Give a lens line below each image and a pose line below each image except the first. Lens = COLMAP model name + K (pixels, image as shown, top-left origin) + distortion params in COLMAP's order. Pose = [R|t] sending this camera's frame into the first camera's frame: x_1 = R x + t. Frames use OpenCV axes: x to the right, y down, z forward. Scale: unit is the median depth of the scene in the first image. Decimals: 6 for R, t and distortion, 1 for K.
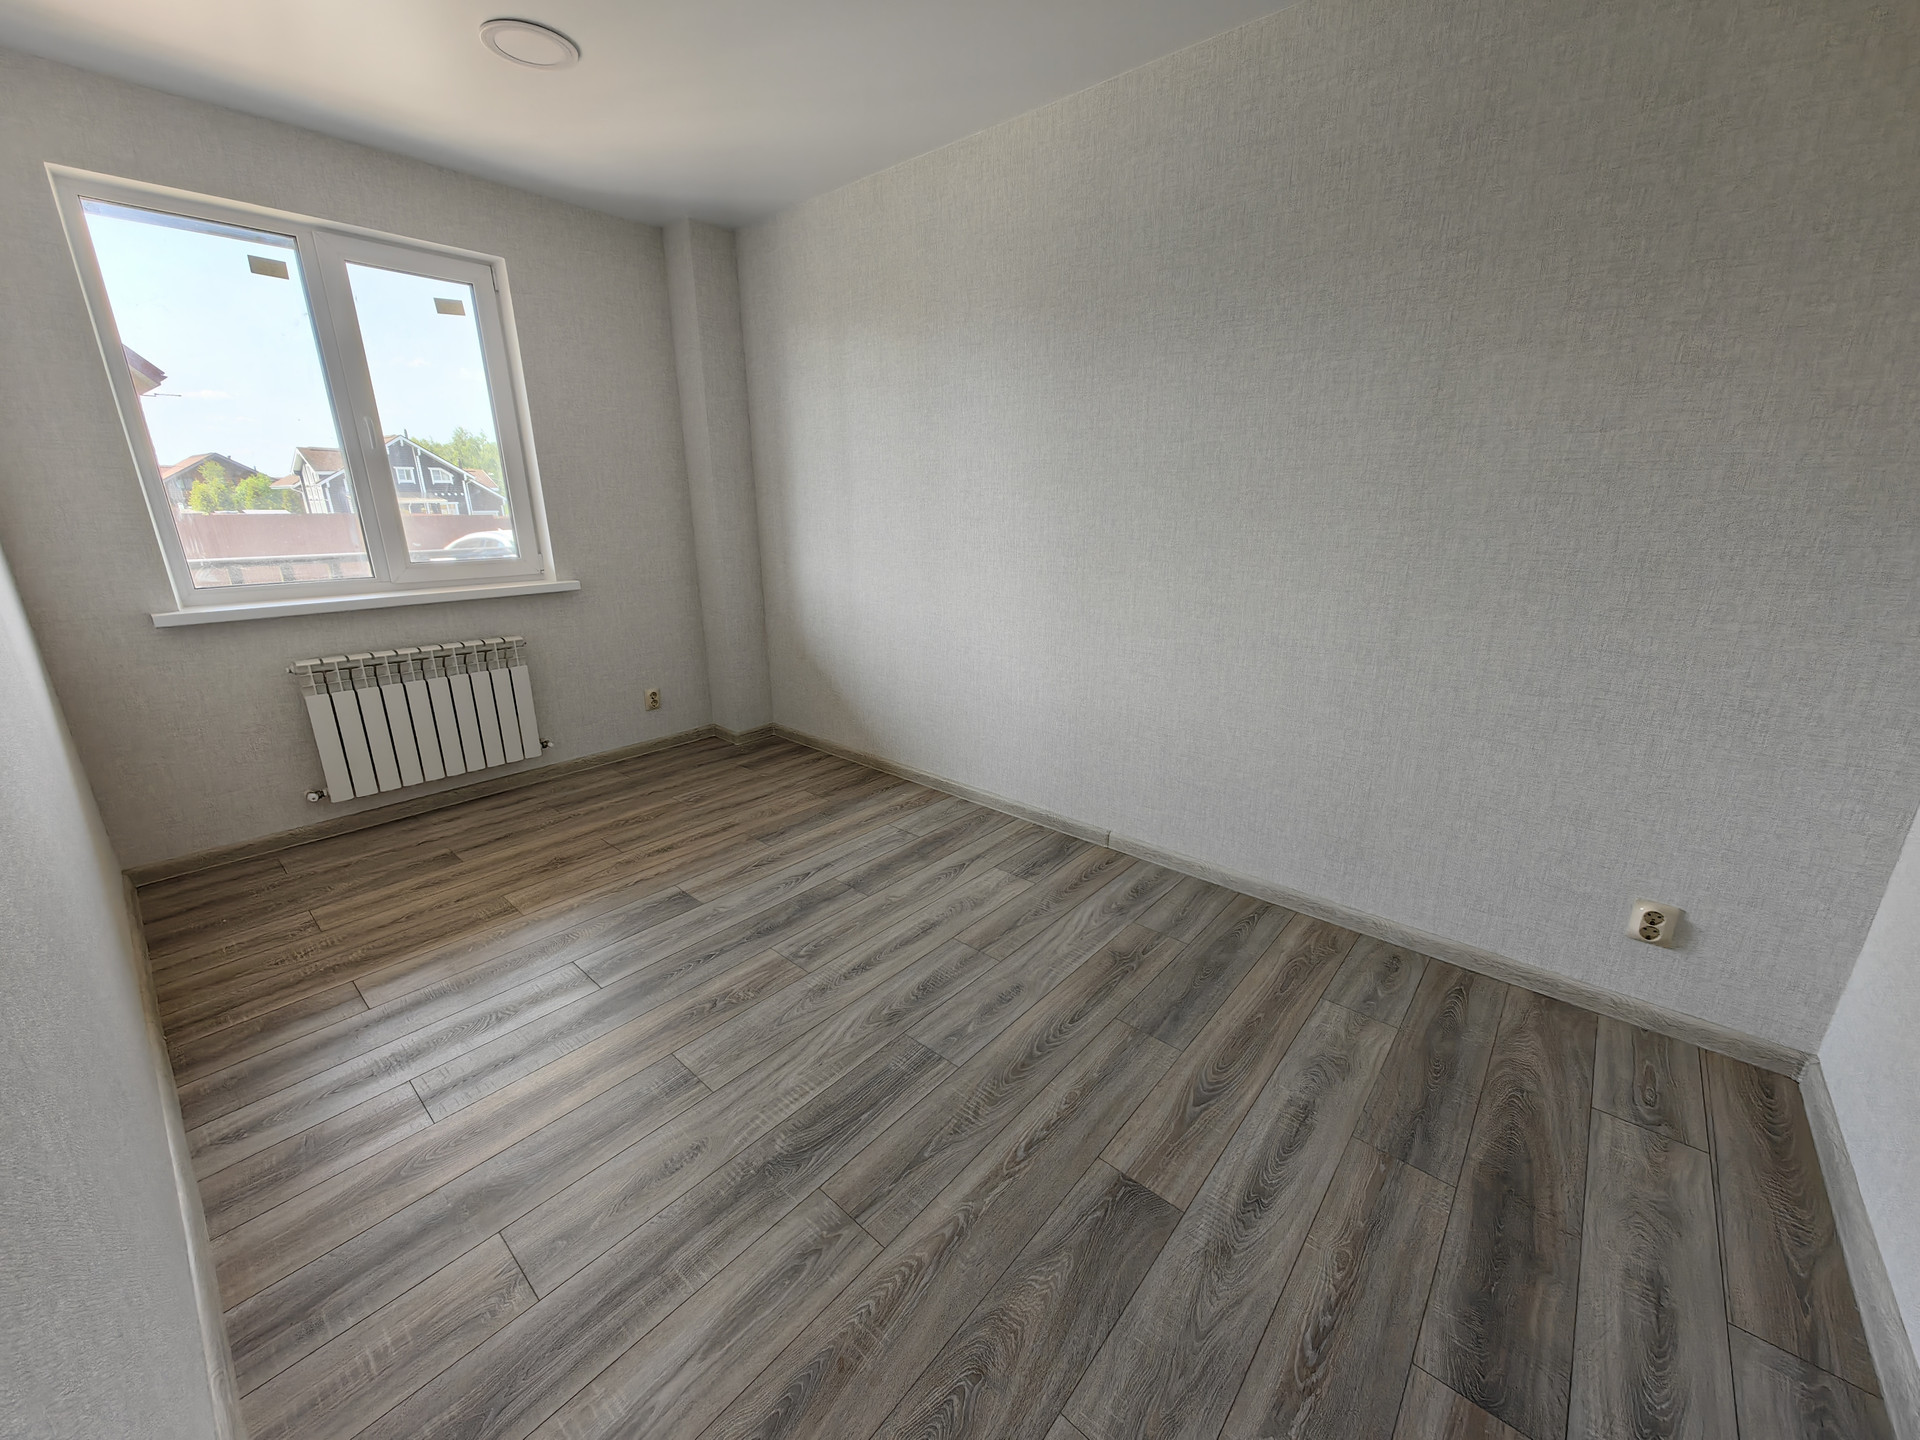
lens RADIAL K [[740.3, 0, 963.7], [0, 740.3, 726.6], [0, 0, 1]] dist [0.008766, -0.002303]
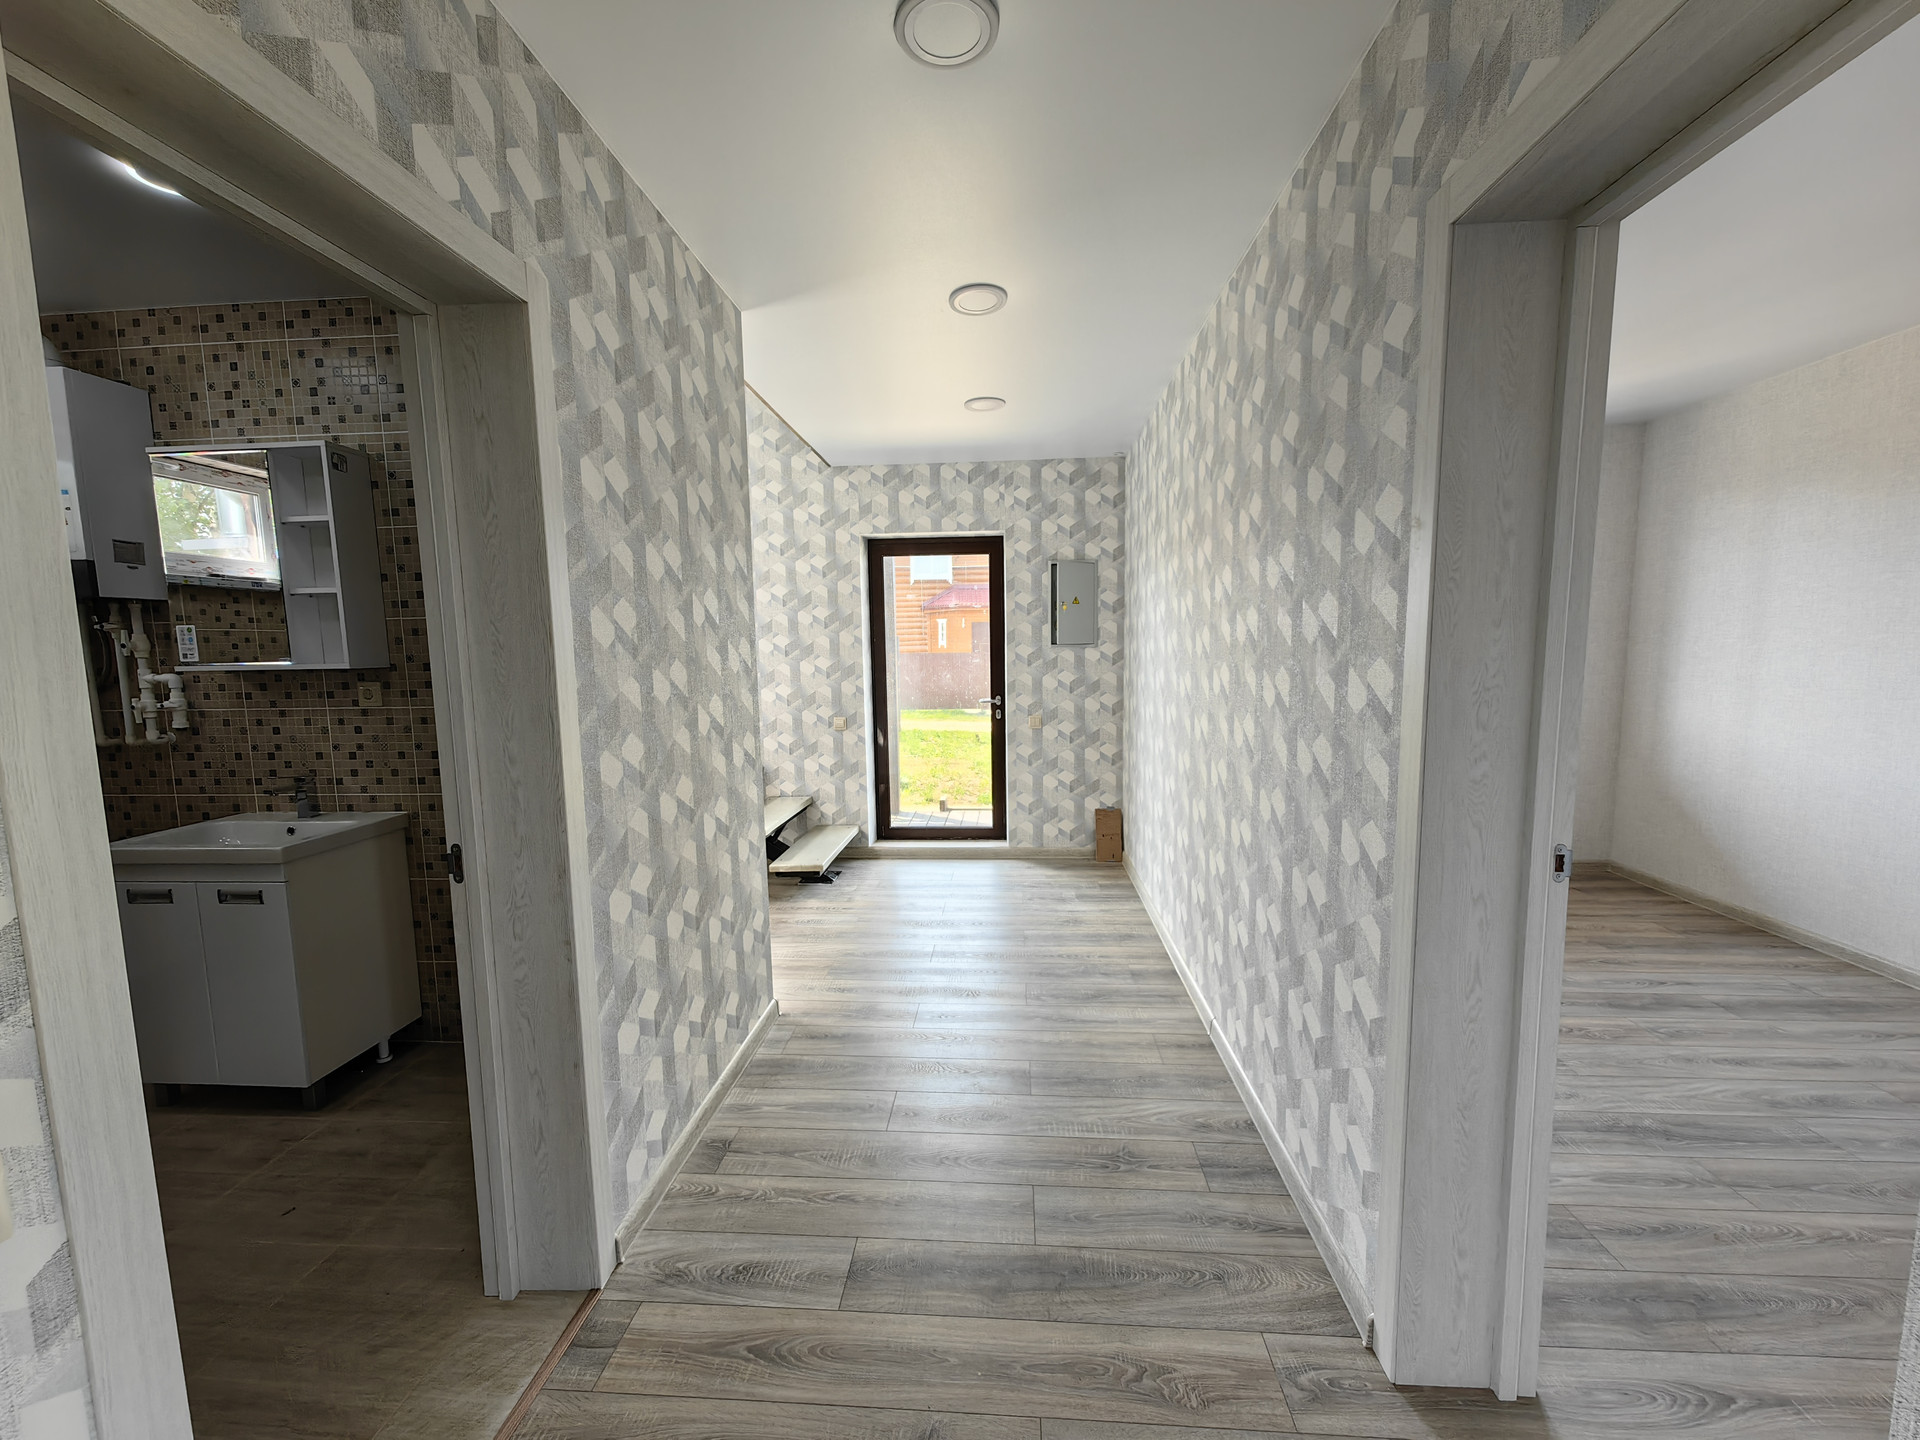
lens RADIAL K [[741.3, 0, 961.1], [0, 741.3, 727.2], [0, 0, 1]] dist [0.010111, -0.003630]
pose [[0.598785, 0.076454, -0.797252, 0.015734], [-0.221382, 0.972450, -0.073016, 0.142351], [0.769705, 0.220219, 0.599214, -0.528965]]
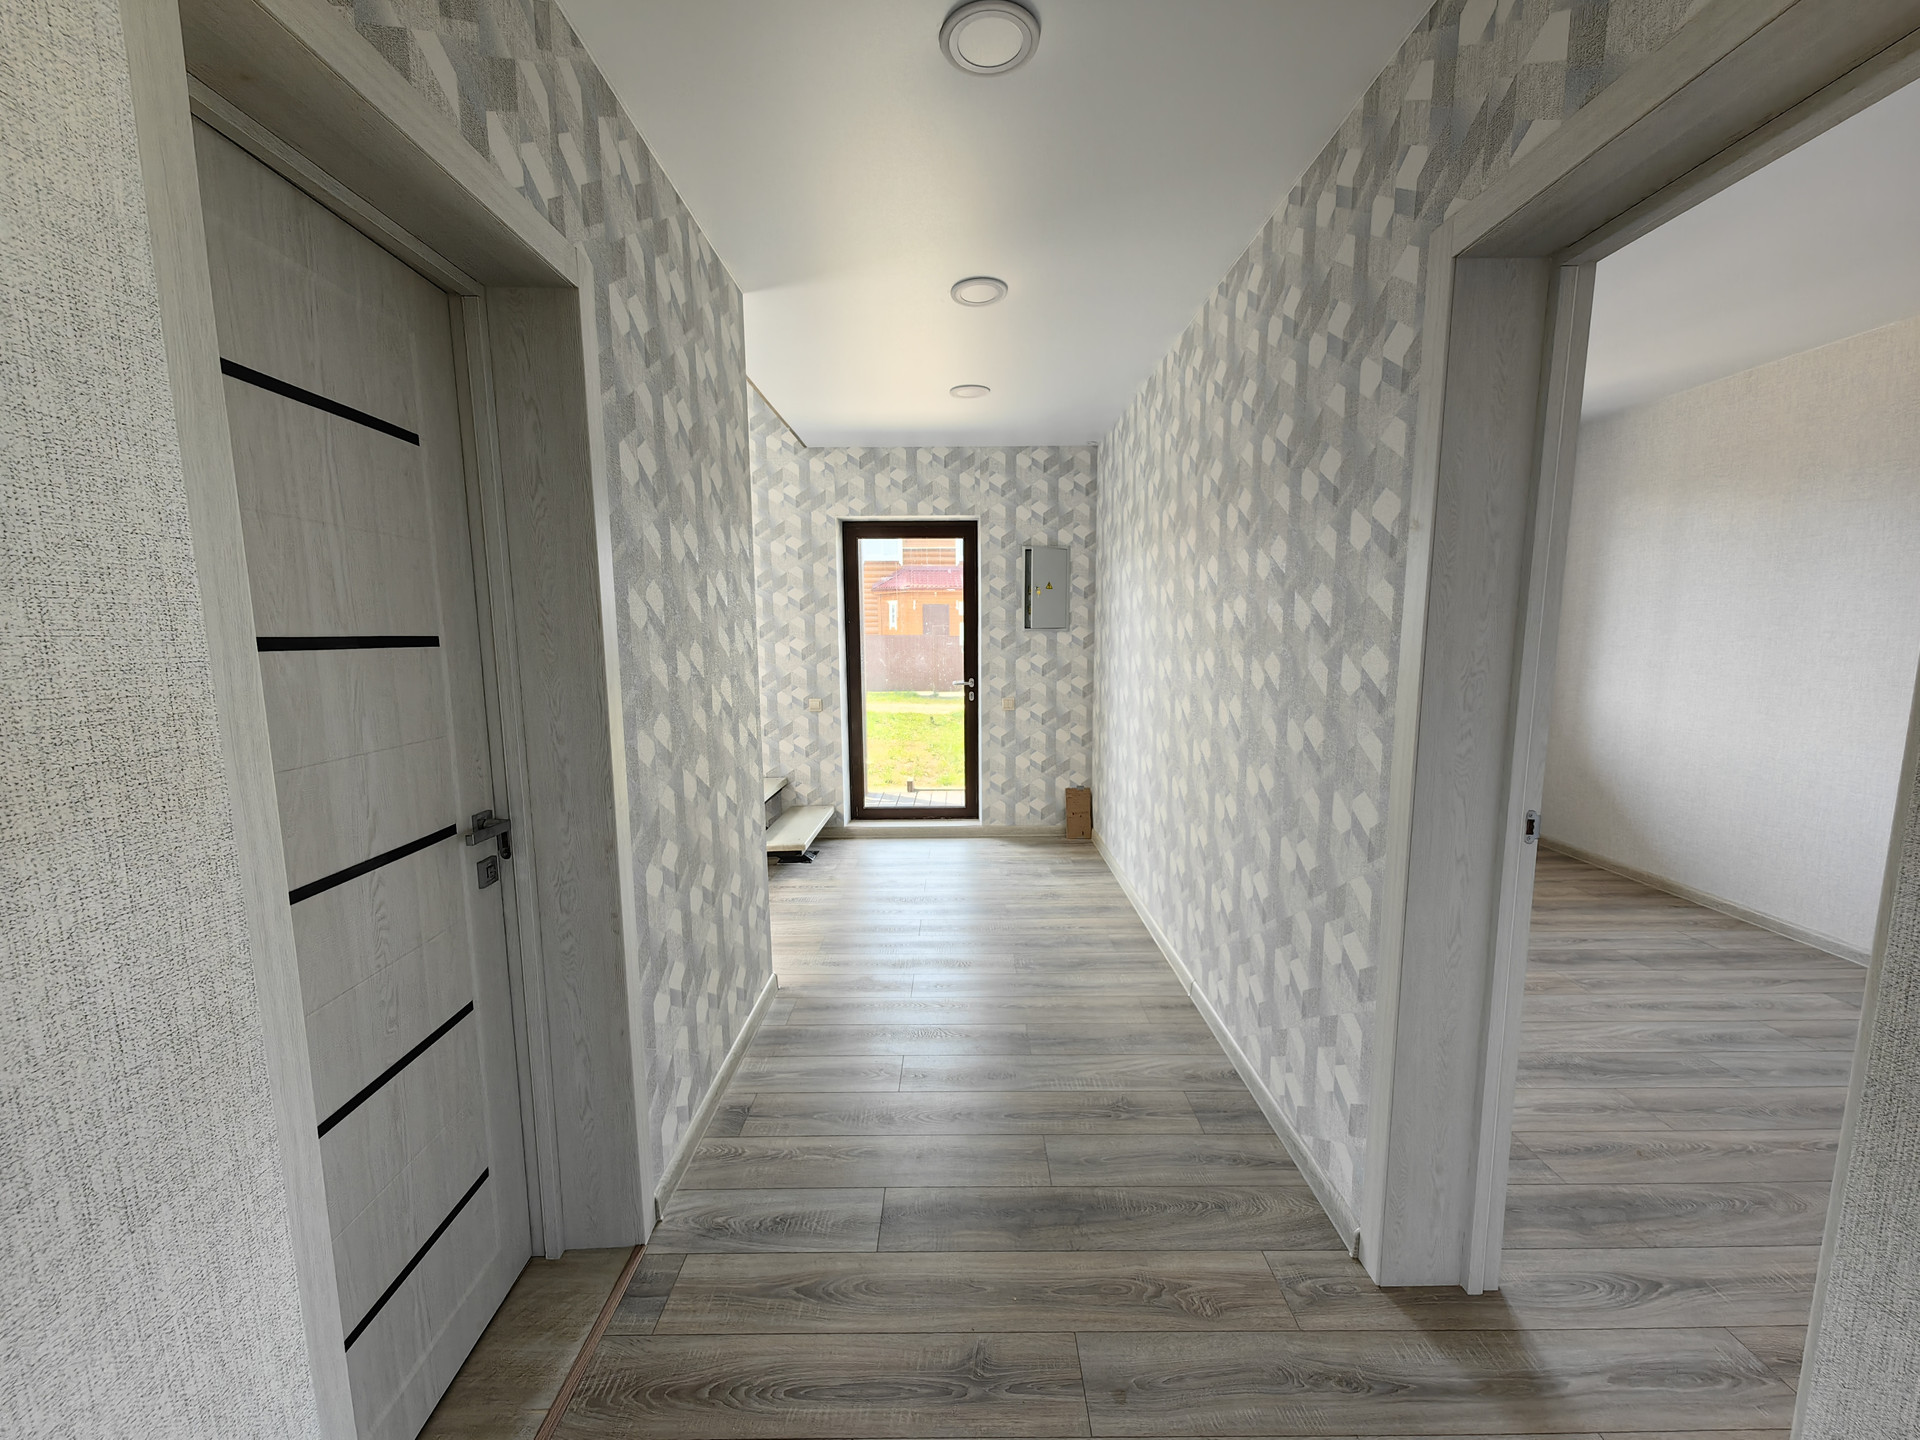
lens RADIAL K [[740.3, 0, 963.7], [0, 740.3, 726.6], [0, 0, 1]] dist [0.008766, -0.002303]
pose [[0.654962, 0.094866, -0.749684, 0.001692], [-0.217260, 0.973840, -0.066579, 0.161150], [0.723756, 0.206483, 0.658439, -0.598658]]
